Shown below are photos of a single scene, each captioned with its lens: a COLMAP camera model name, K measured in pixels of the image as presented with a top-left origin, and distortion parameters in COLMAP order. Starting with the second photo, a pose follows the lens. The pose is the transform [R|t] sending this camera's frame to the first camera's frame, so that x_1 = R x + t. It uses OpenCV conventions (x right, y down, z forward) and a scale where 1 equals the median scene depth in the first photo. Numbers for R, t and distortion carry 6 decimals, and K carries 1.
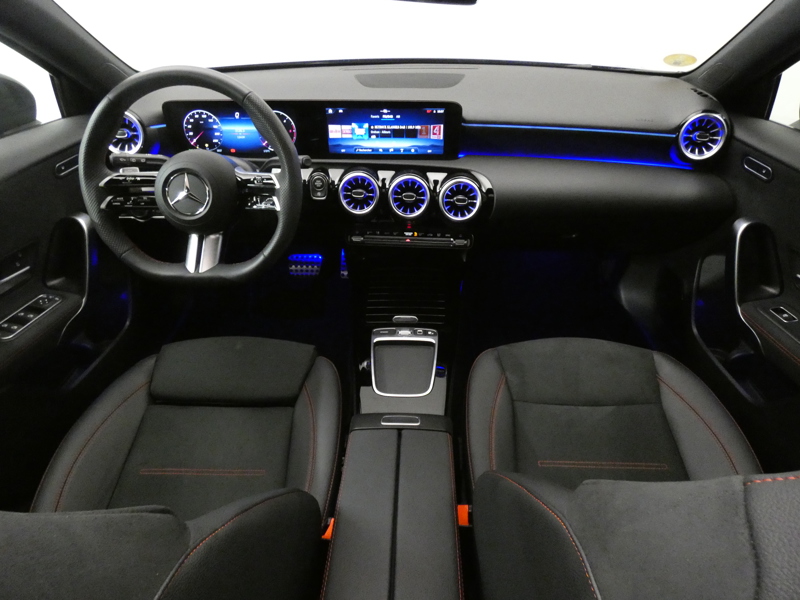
lens RADIAL K [[480.8, 0, 398.3], [0, 480.8, 305.2], [0, 0, 1]] dist [0.002903, -0.008421]
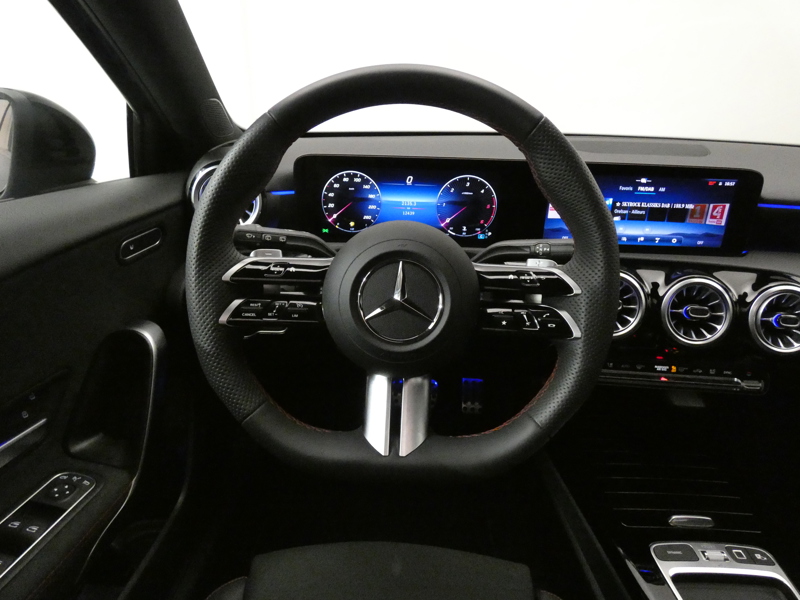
lens RADIAL K [[480.8, 0, 398.7], [0, 480.8, 298.3], [0, 0, 1]] dist [0.002903, -0.008421]
pose [[0.999430, 0.029681, 0.016065, -0.358289], [-0.025494, 0.975859, -0.216910, -0.099544], [-0.022115, 0.216377, 0.976059, 0.405409]]
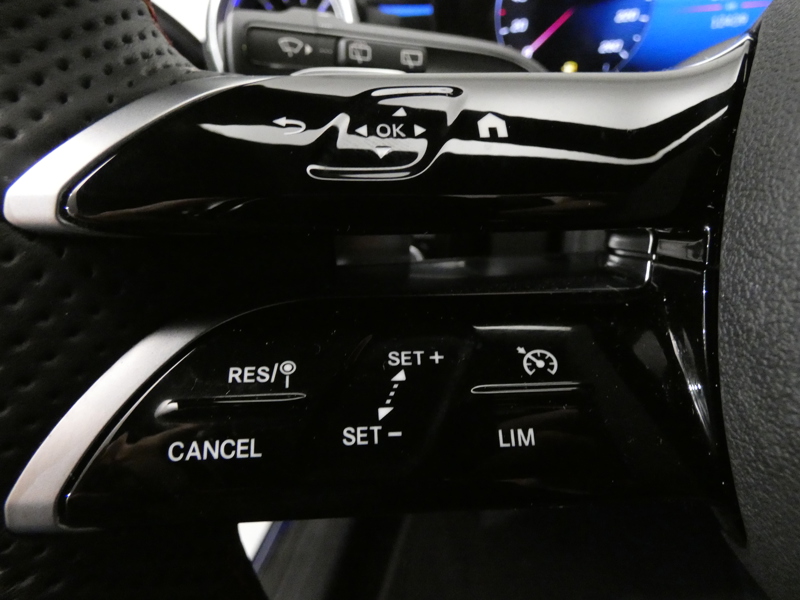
lens RADIAL K [[480.8, 0, 398.4], [0, 480.8, 299.6], [0, 0, 1]] dist [0.002903, -0.008421]
pose [[0.972152, 0.042459, -0.230471, -0.442487], [-0.057607, 0.996571, -0.059397, -0.190366], [0.227159, 0.071019, 0.971265, 0.759356]]
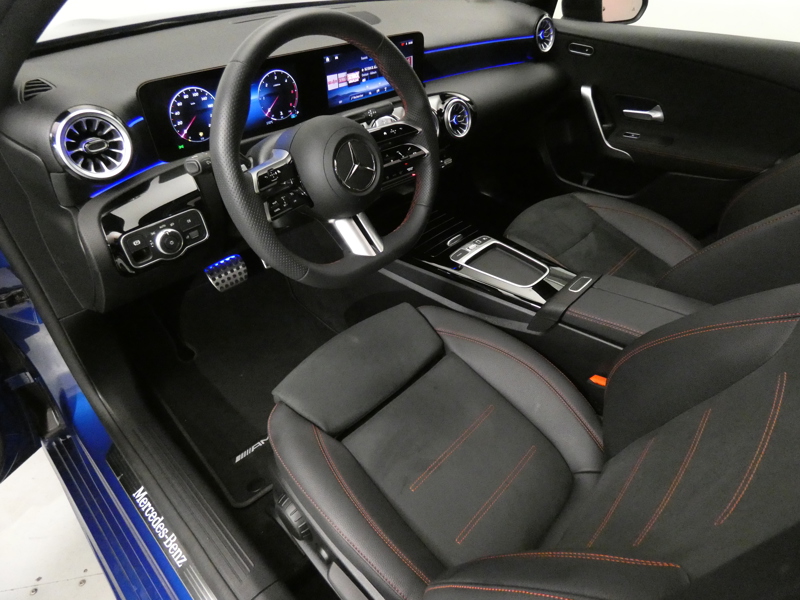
lens RADIAL K [[480.8, 0, 400.3], [0, 480.8, 302.6], [0, 0, 1]] dist [0.002903, -0.008421]
pose [[0.666664, -0.456821, 0.588960, -0.793091], [0.419066, 0.883177, 0.210672, -0.129843], [-0.616395, 0.106366, 0.780220, 0.249847]]
